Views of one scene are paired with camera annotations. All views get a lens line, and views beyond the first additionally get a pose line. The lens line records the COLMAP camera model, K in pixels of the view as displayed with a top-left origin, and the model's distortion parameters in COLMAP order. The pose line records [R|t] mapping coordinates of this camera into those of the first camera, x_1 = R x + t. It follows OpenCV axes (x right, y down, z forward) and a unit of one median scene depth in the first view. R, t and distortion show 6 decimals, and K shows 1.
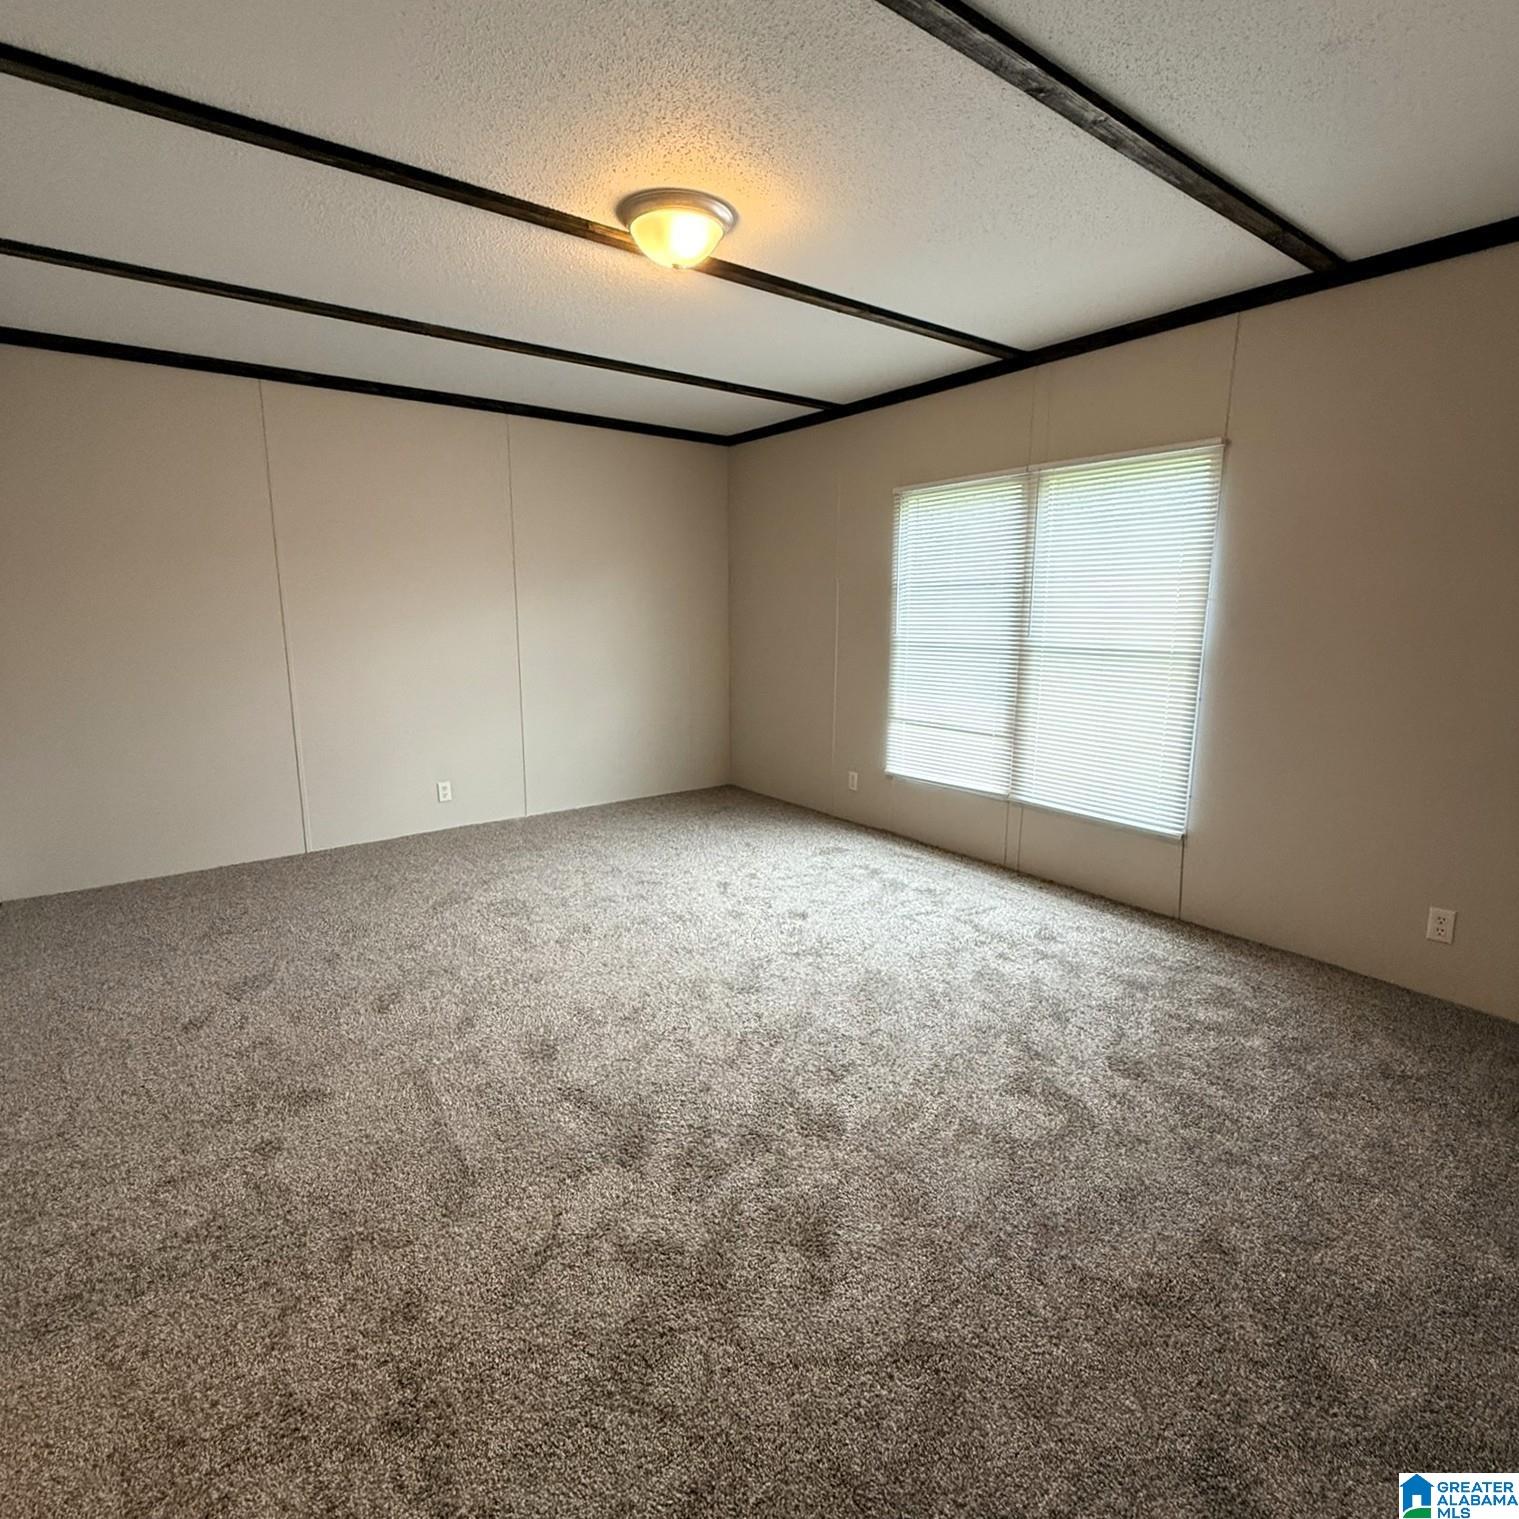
lens RADIAL K [[835.1, 0, 754.3], [0, 835.1, 758.0], [0, 0, 1]] dist [0.002864, 0.000081]
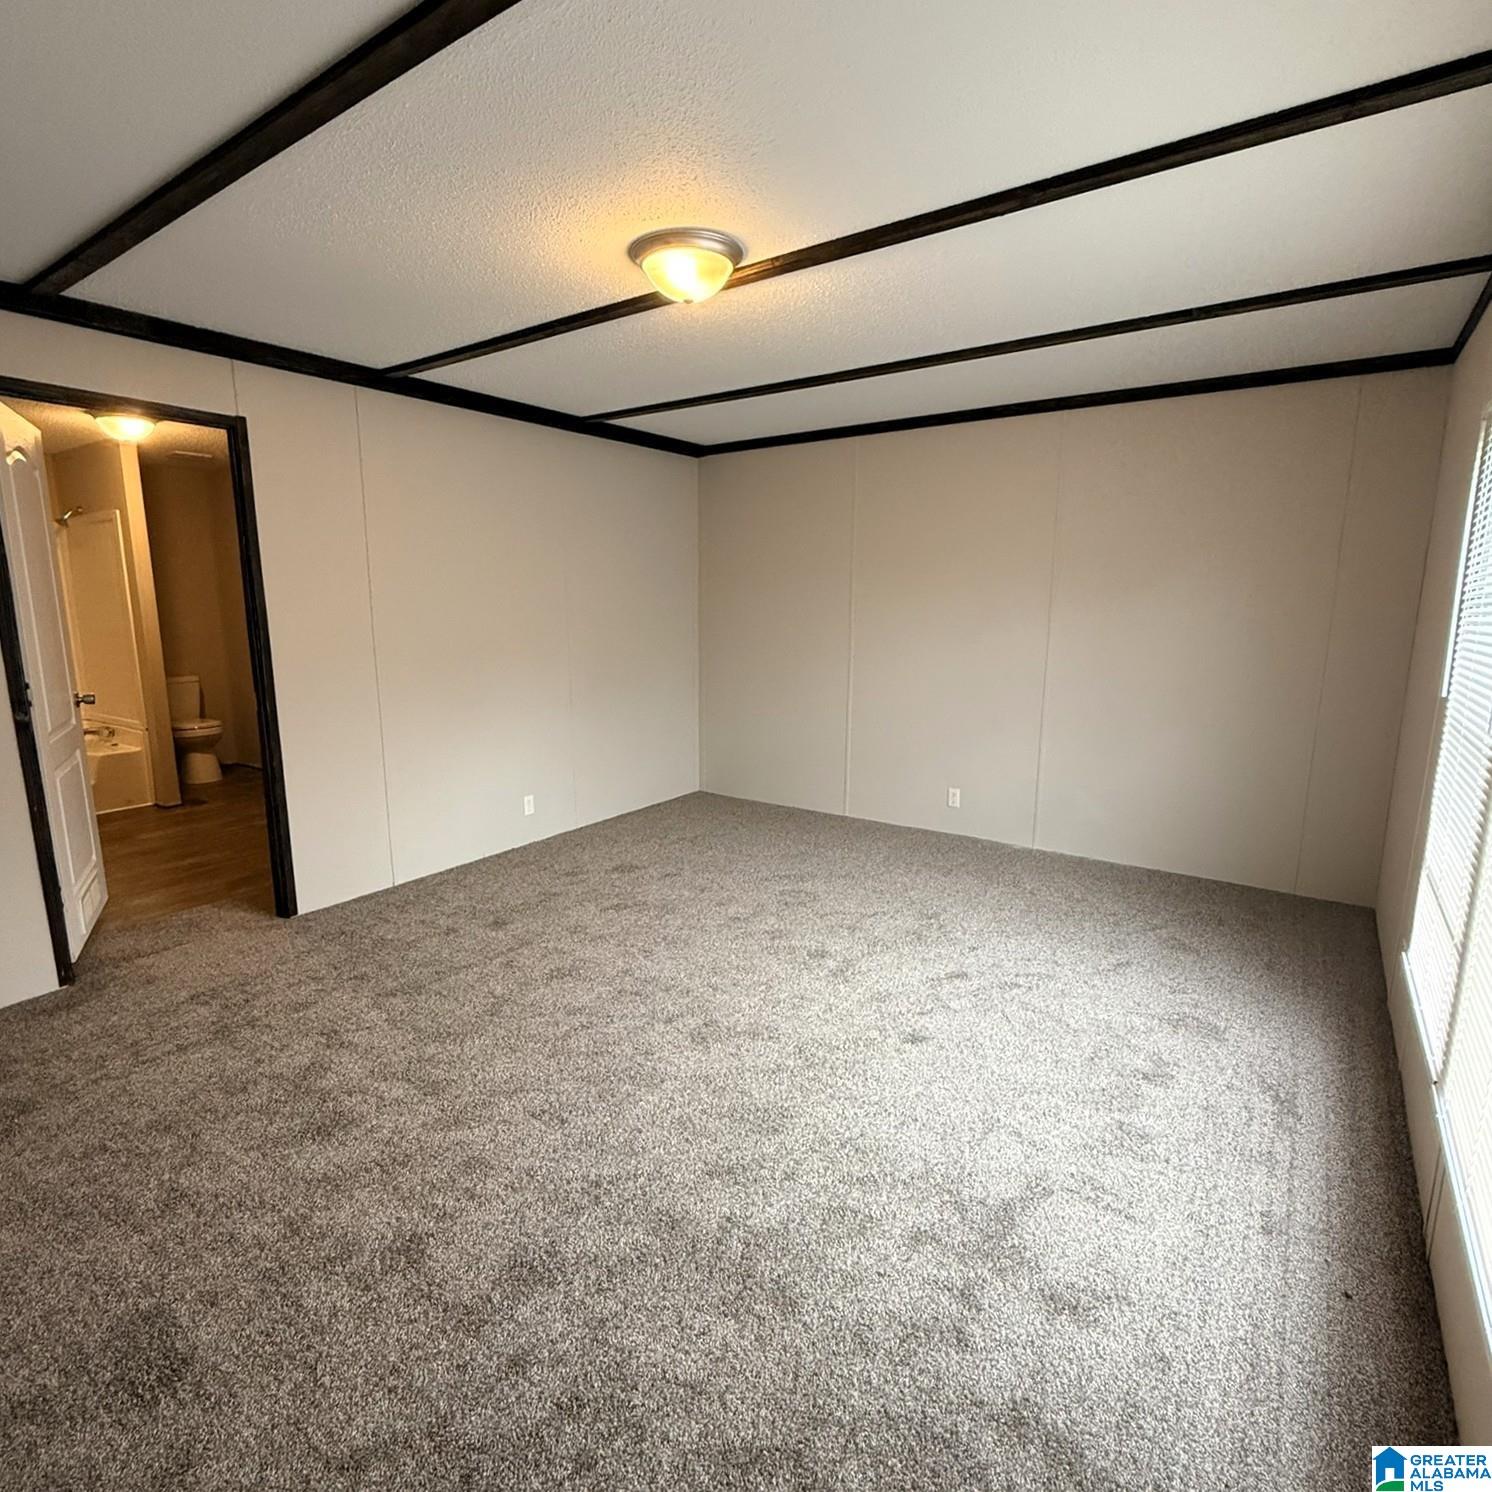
lens RADIAL K [[820.3, 0, 740.9], [0, 820.3, 744.5], [0, 0, 1]] dist [0.002864, 0.000081]
pose [[0.283581, 0.170193, -0.943725, 0.764449], [-0.174123, 0.976904, 0.123854, -0.158658], [0.943007, 0.129202, 0.306666, 0.659769]]
